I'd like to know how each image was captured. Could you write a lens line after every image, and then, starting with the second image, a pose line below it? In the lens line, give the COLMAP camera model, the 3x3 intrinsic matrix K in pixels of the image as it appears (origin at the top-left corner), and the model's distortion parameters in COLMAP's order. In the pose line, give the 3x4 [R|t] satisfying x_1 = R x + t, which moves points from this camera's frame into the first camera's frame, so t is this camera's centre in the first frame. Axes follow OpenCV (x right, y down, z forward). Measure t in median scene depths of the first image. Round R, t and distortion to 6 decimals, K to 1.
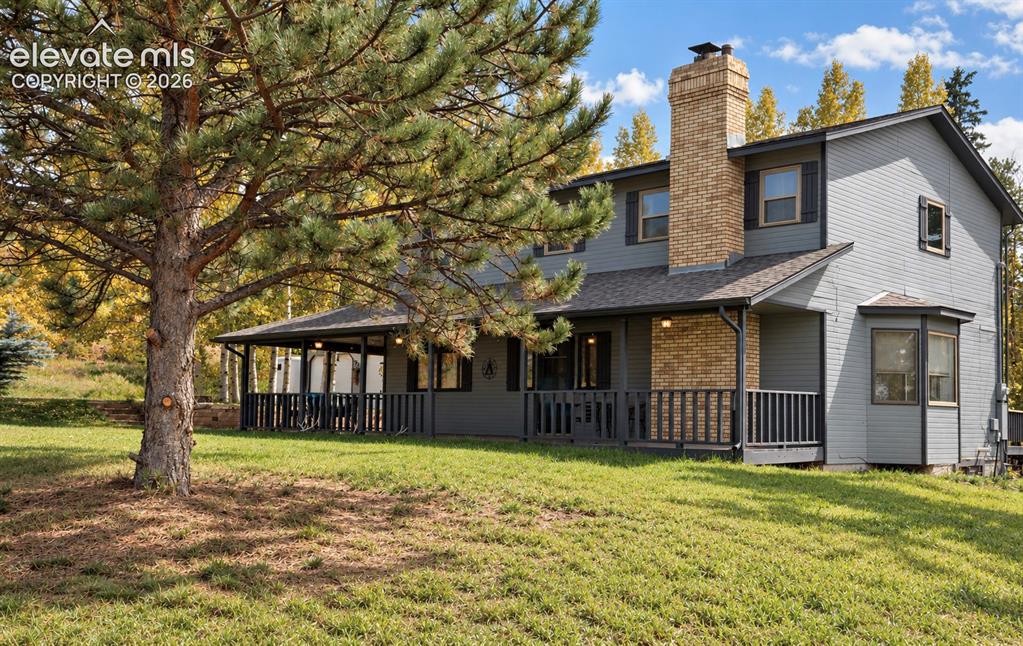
lens RADIAL K [[1055.3, 0, 511.5], [0, 1055.3, 323.0], [0, 0, 1]] dist [0.000297, -0.000016]
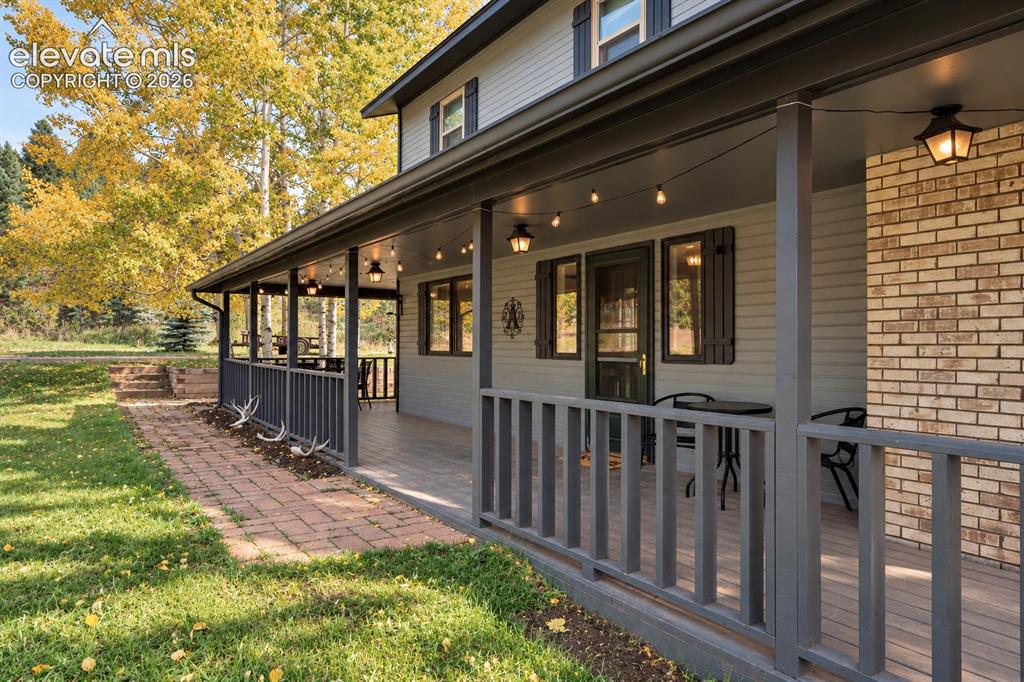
lens RADIAL K [[665.6, 0, 512.0], [0, 665.6, 341.0], [0, 0, 1]] dist [0.000185, -0.002870]
pose [[0.972265, -0.011595, -0.233596, 0.069769], [0.030558, 0.996506, 0.077724, 0.029939], [0.231878, -0.082707, 0.969222, 0.723913]]
